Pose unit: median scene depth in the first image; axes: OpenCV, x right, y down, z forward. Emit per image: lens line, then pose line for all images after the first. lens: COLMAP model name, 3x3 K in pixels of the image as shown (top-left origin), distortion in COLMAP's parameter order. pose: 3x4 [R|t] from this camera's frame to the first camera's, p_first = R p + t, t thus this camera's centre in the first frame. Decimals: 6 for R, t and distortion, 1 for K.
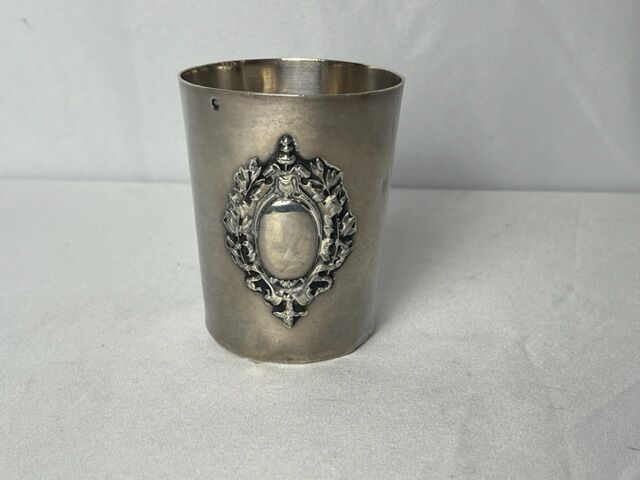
lens RADIAL K [[1126.1, 0, 322.2], [0, 1126.1, 238.2], [0, 0, 1]] dist [0.058707, 0.000000]
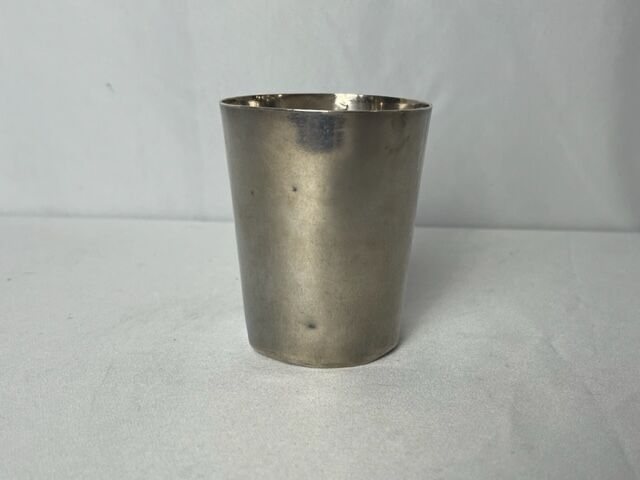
lens RADIAL K [[826.4, 0, 318.0], [0, 826.4, 243.4], [0, 0, 1]] dist [0.032072, 0.000000]
pose [[0.999983, 0.005085, 0.002929, -0.058747], [-0.004827, 0.996617, -0.082047, 0.070595], [-0.003336, 0.082031, 0.996624, 0.188125]]
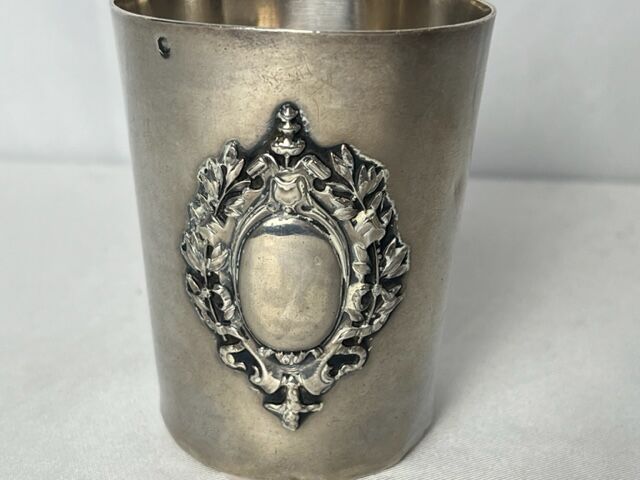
lens RADIAL K [[1126.1, 0, 318.2], [0, 1126.1, 239.5], [0, 0, 1]] dist [0.058707, 0.000000]
pose [[0.999331, 0.013950, -0.033798, 0.003083], [-0.012917, 0.999448, 0.030592, -0.039236], [0.034206, -0.030135, 0.998960, 0.420476]]
